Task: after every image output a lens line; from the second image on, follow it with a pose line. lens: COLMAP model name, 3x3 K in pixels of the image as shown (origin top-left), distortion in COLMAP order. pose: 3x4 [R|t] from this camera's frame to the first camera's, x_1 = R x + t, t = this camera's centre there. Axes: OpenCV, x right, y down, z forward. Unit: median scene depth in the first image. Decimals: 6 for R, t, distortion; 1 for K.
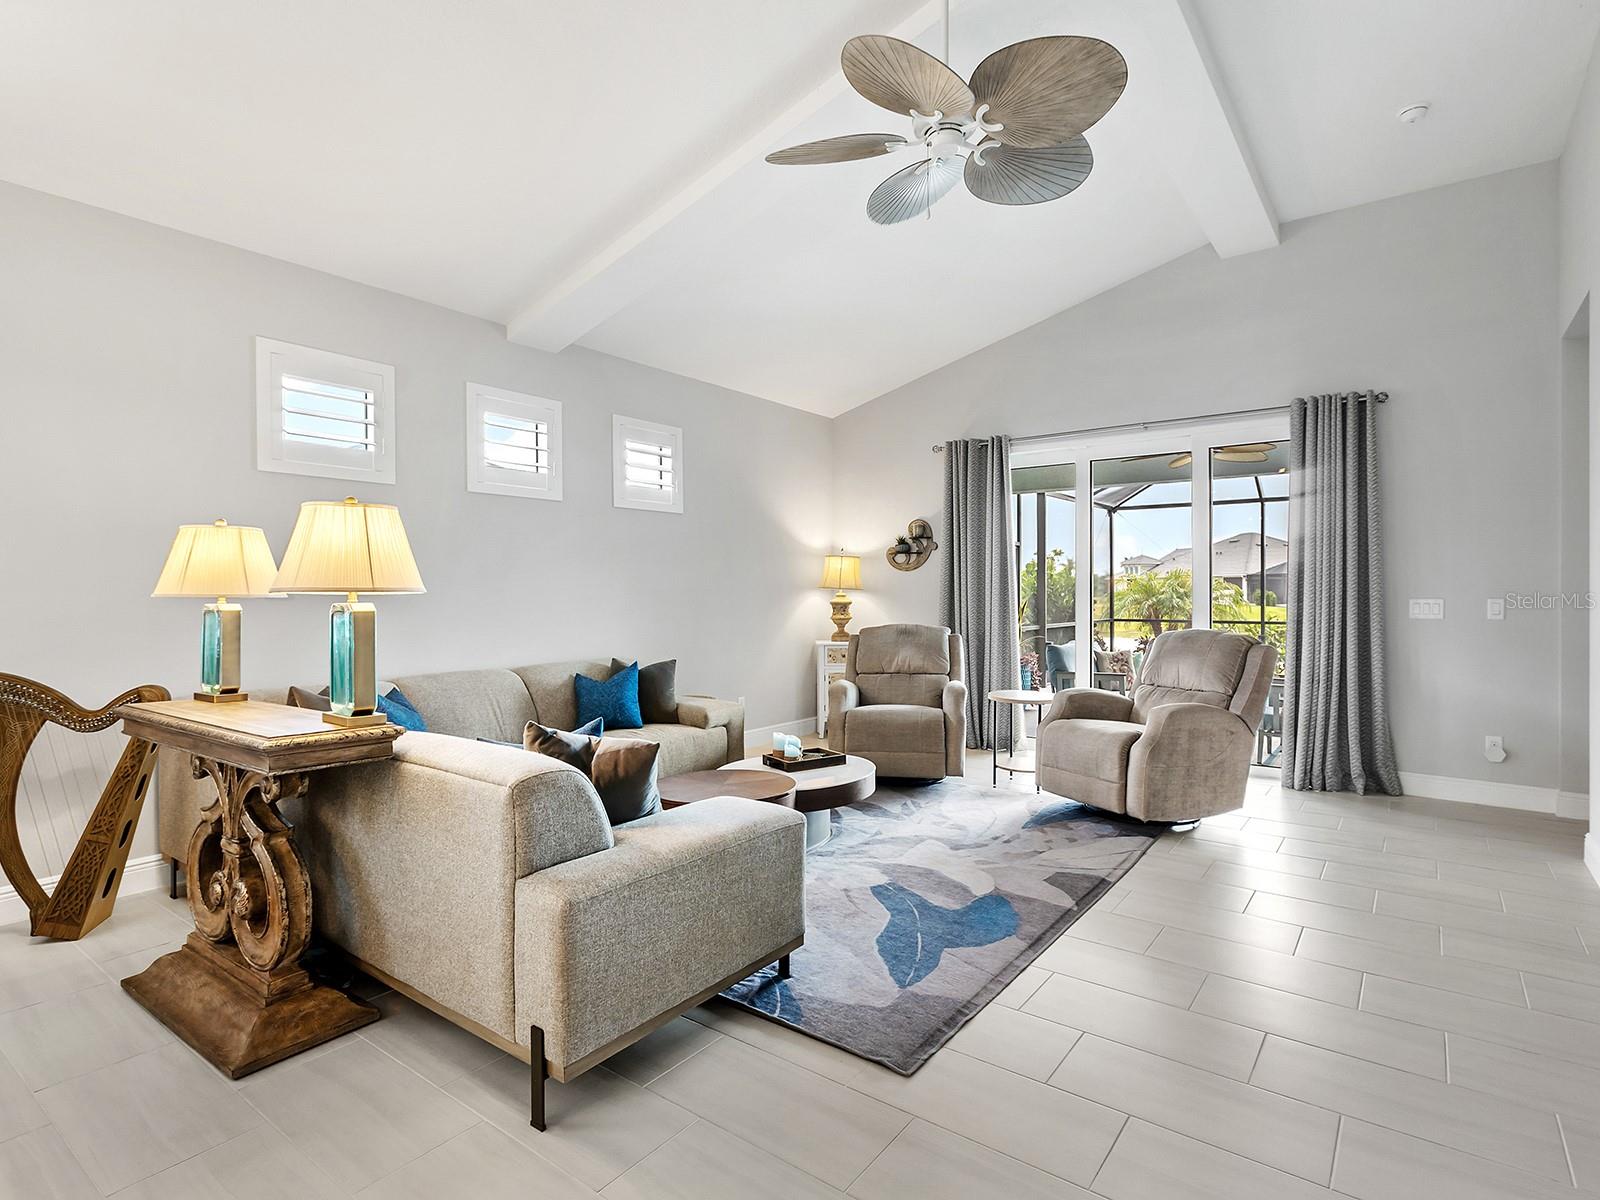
lens RADIAL K [[829.6, 0, 800.0], [0, 829.6, 600.0], [0, 0, 1]] dist [-0.000923, 0.000178]
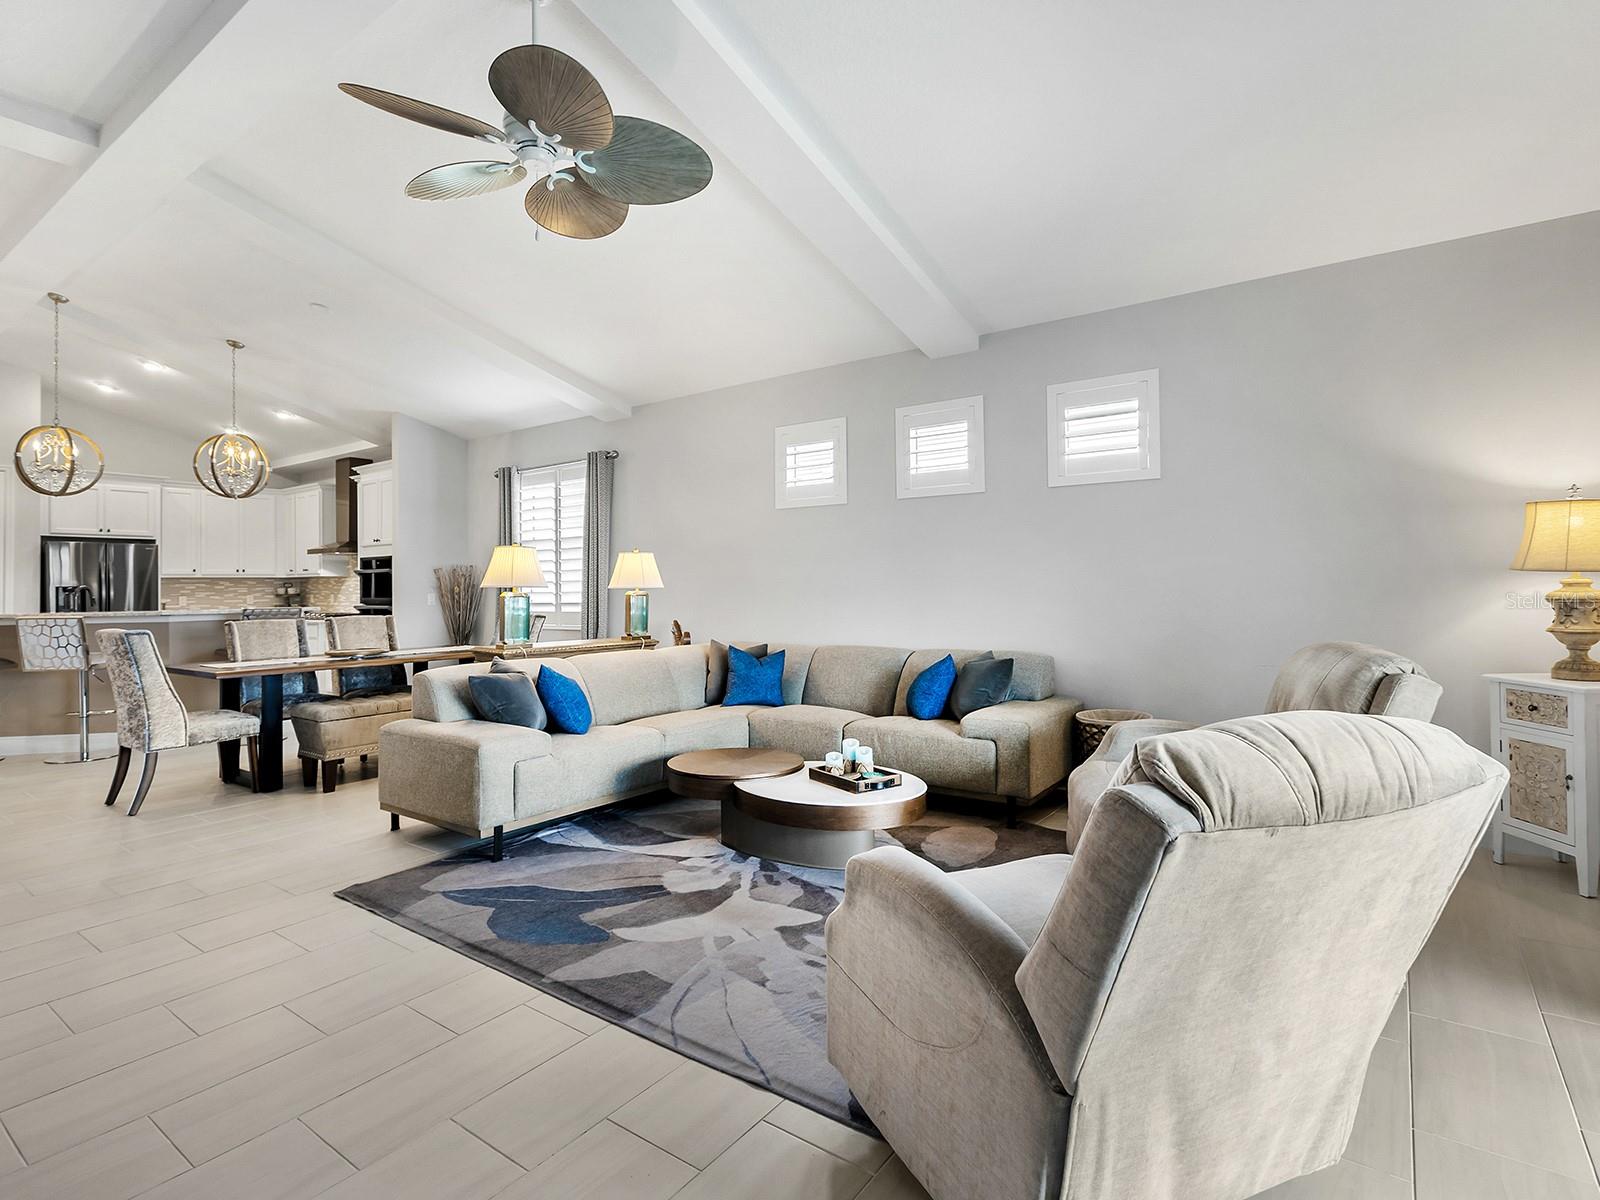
lens RADIAL K [[815.5, 0, 825.4], [0, 815.5, 579.2], [0, 0, 1]] dist [-0.000012, -0.000607]
pose [[0.024783, -0.002998, -0.999688, 0.704289], [0.001202, 0.999995, -0.002969, -0.010055], [0.999692, -0.001128, 0.024787, 0.778204]]
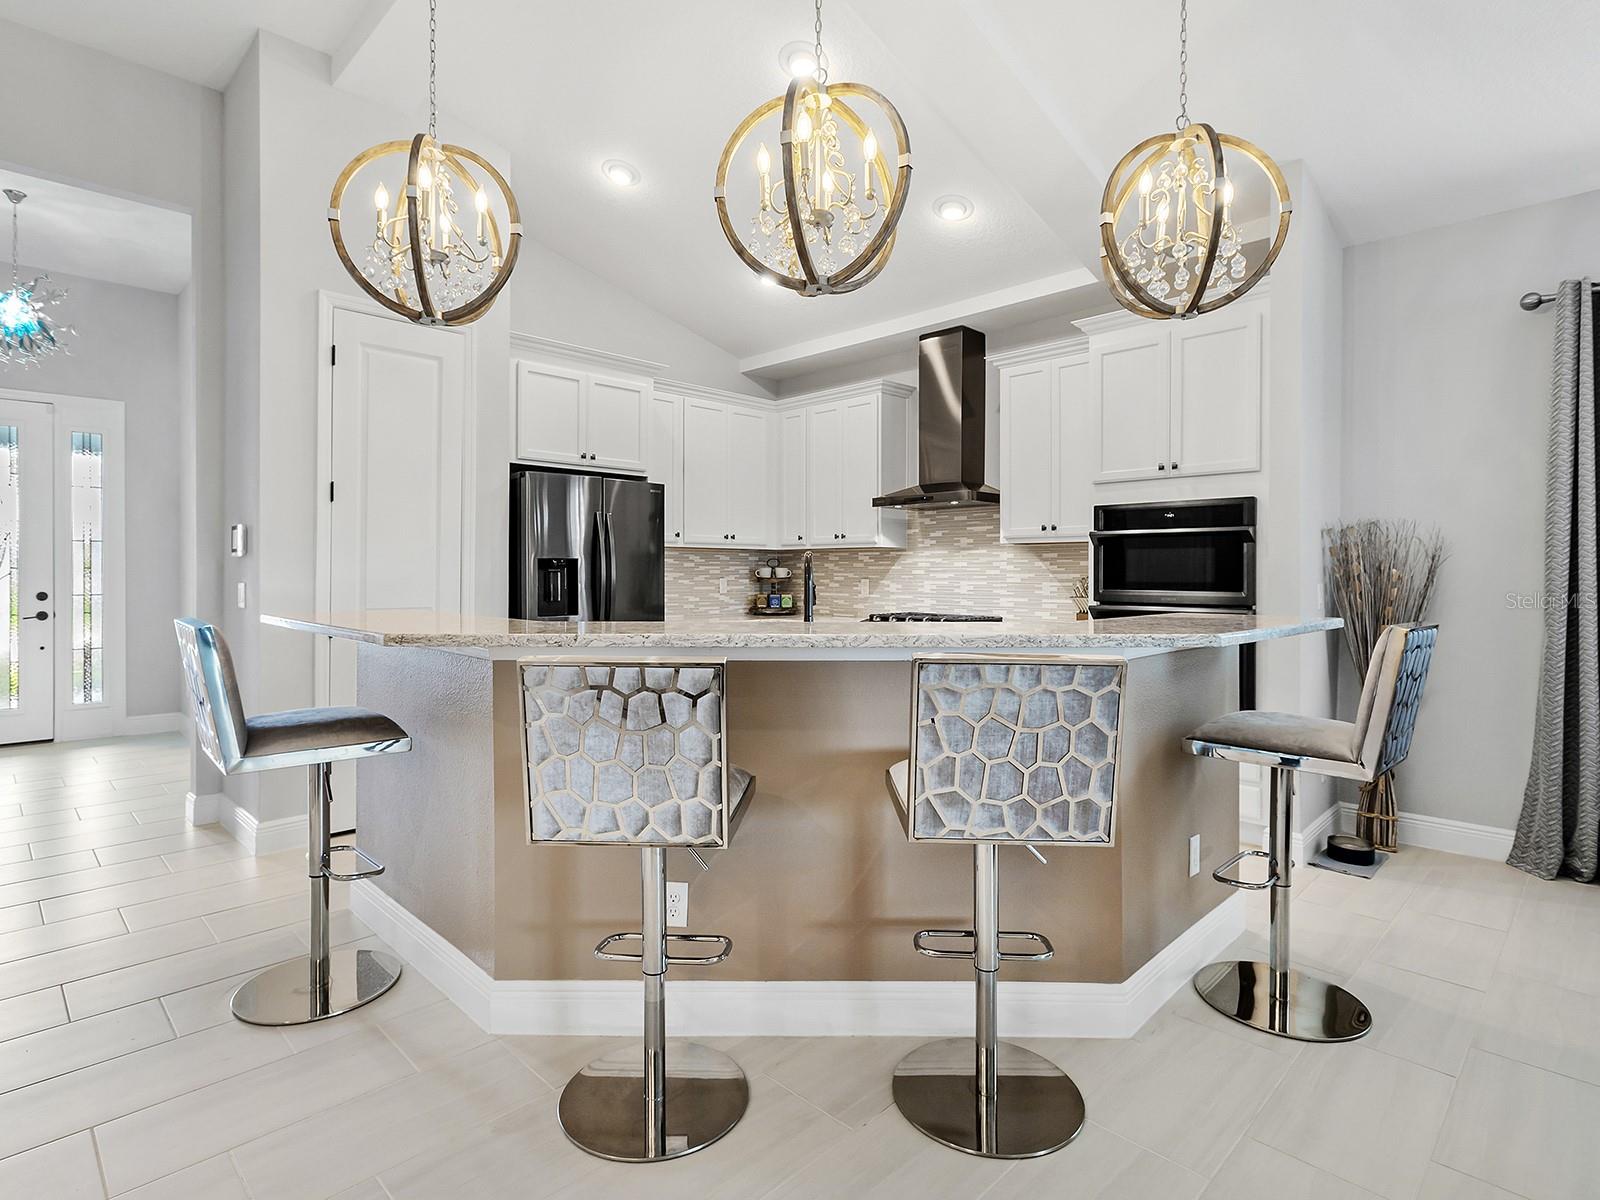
lens RADIAL K [[845.9, 0, 787.5], [0, 845.9, 576.7], [0, 0, 1]] dist [-0.000222, -0.000646]
pose [[-0.152918, 0.006907, -0.988215, -0.108406], [-0.013646, 0.999865, 0.009100, 0.005939], [0.988145, 0.014876, -0.152804, -0.295114]]
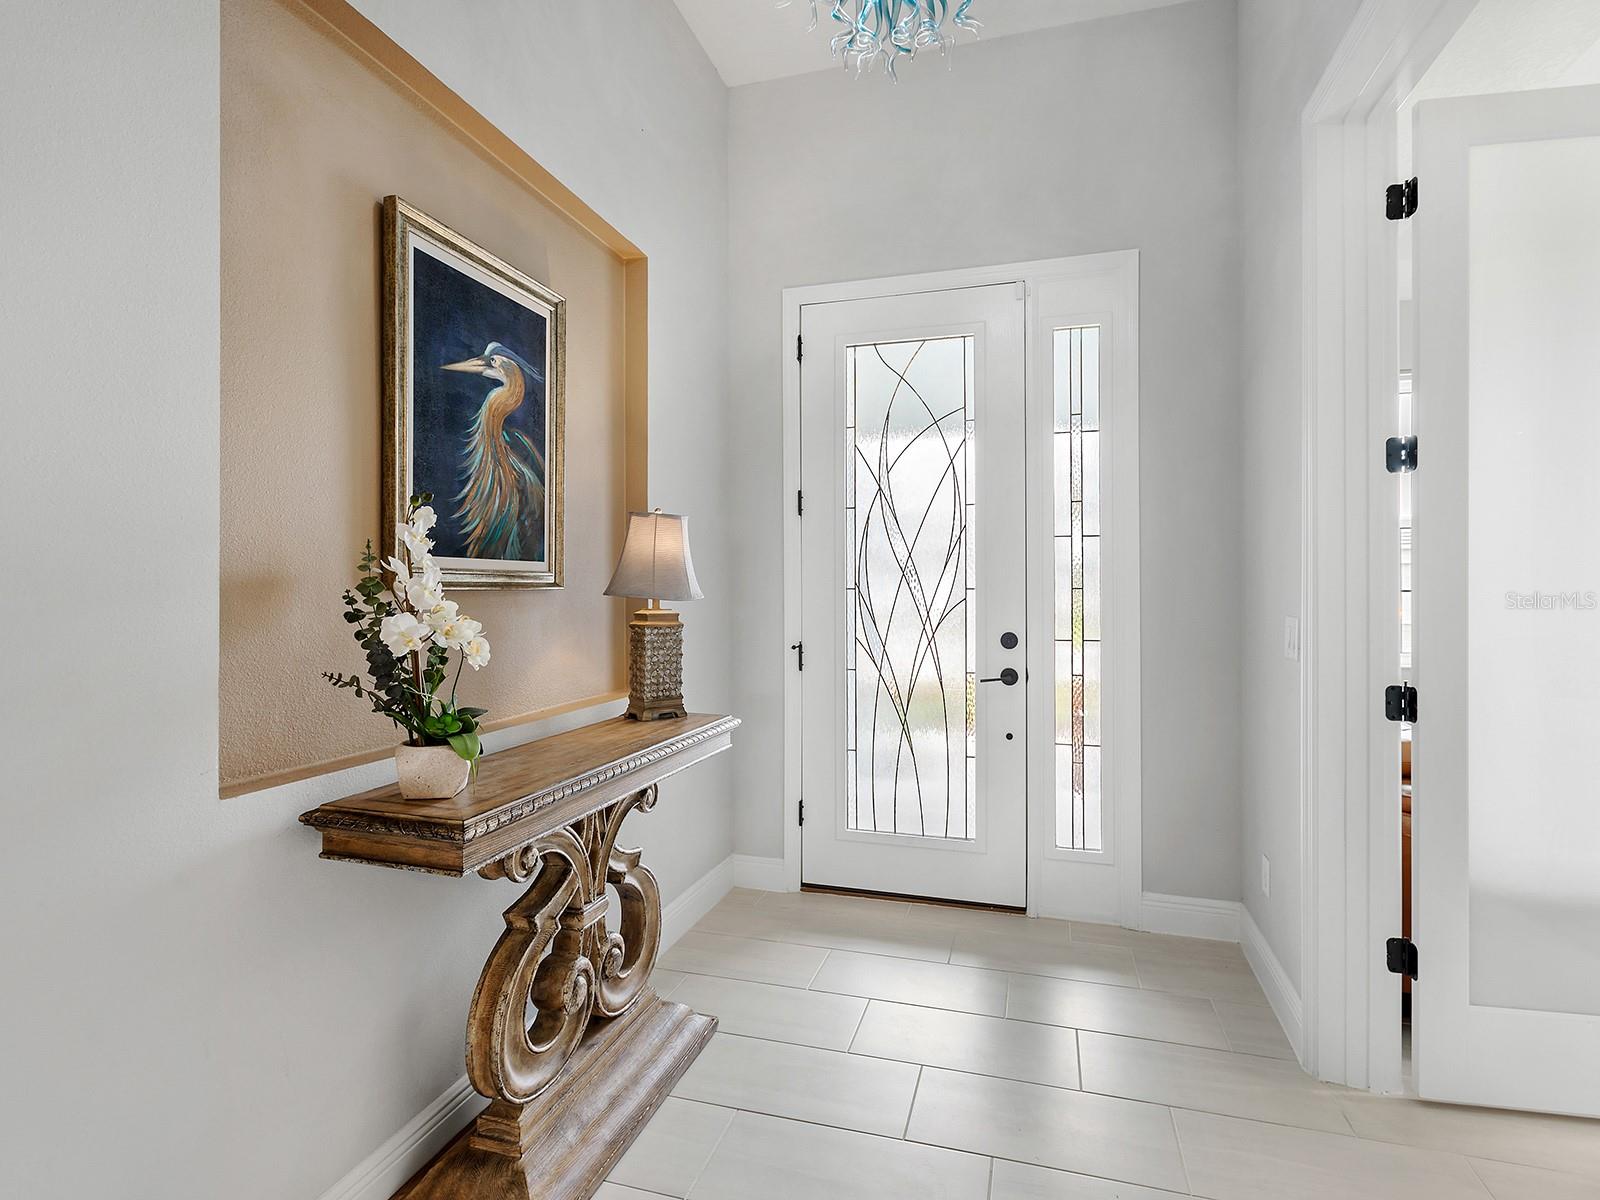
lens RADIAL K [[793.3, 0, 847.4], [0, 793.3, 581.5], [0, 0, 1]] dist [0.001446, -0.000149]
pose [[-0.925271, 0.003120, -0.379294, -0.751889], [0.000354, 0.999973, 0.007362, 0.008633], [0.379307, 0.006677, -0.925247, -0.970377]]
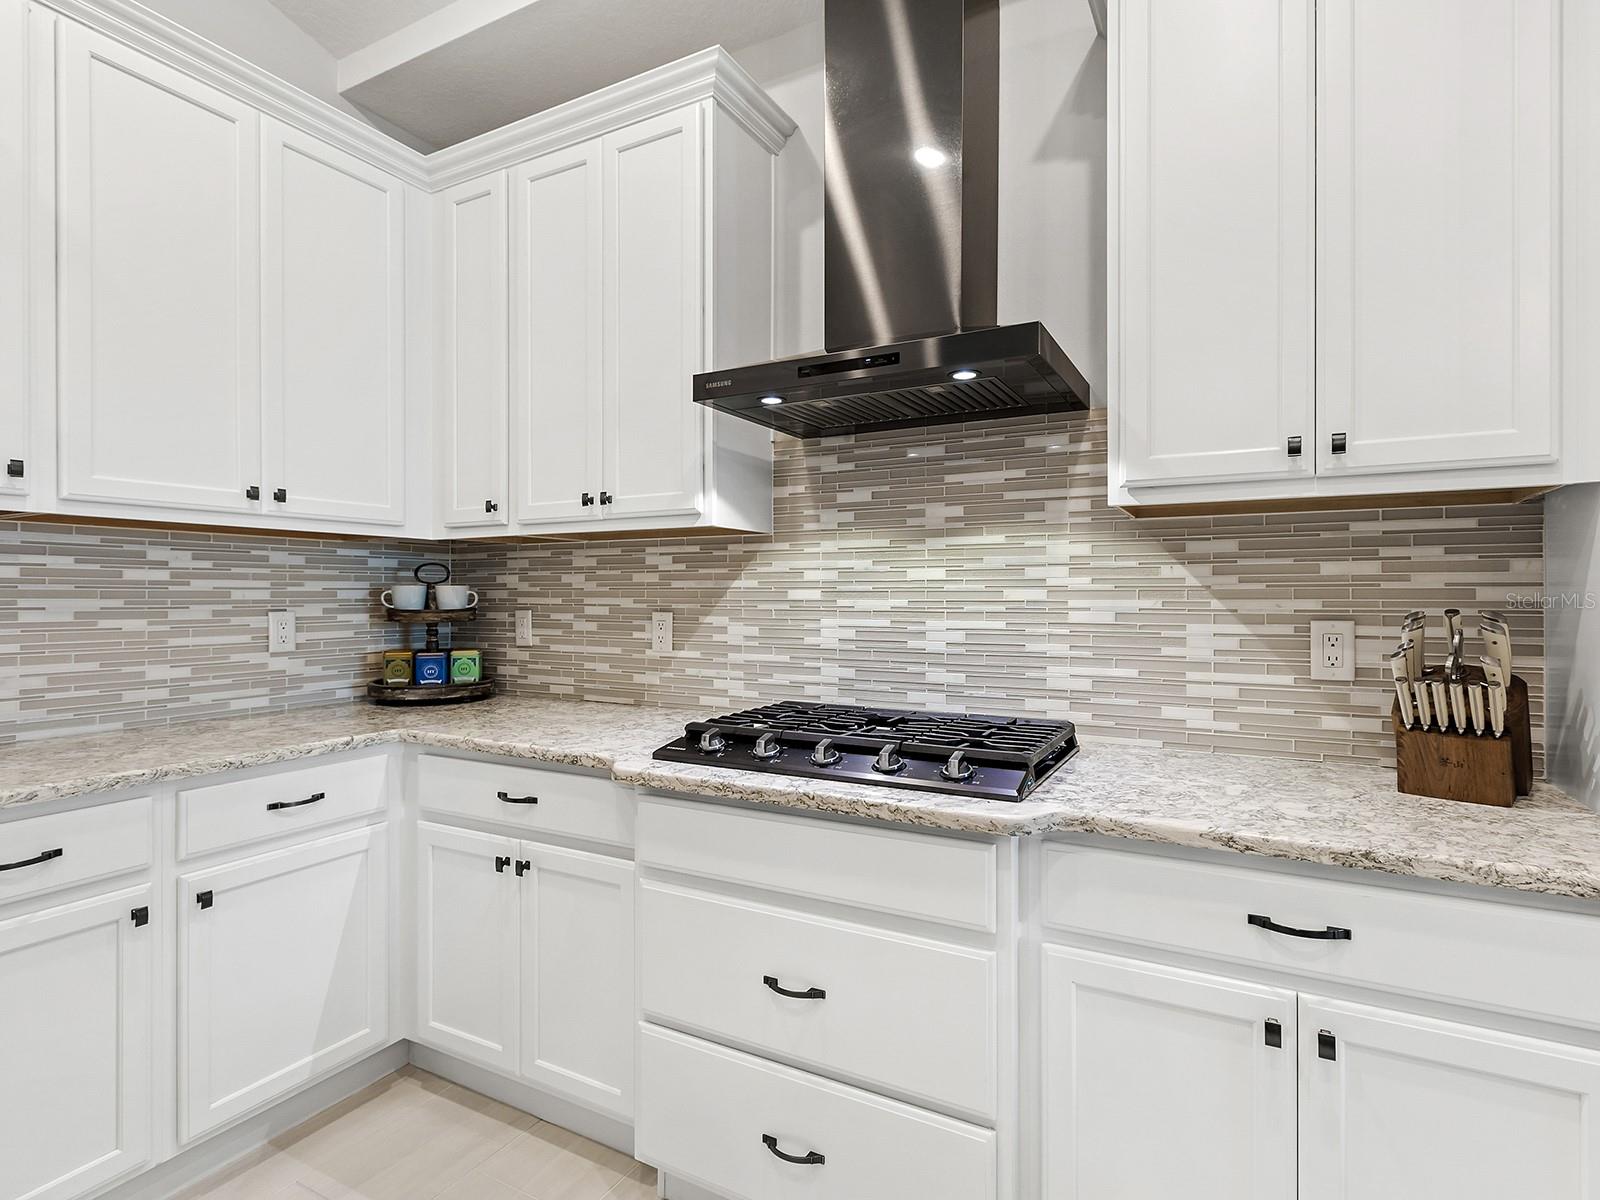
lens RADIAL K [[815.7, 0, 812.0], [0, 815.7, 596.1], [0, 0, 1]] dist [0.002120, 0.000187]
pose [[0.153497, 0.004276, -0.988140, -0.829317], [-0.012188, 0.999923, 0.002434, 0.007237], [0.988074, 0.011669, 0.153537, -0.356596]]
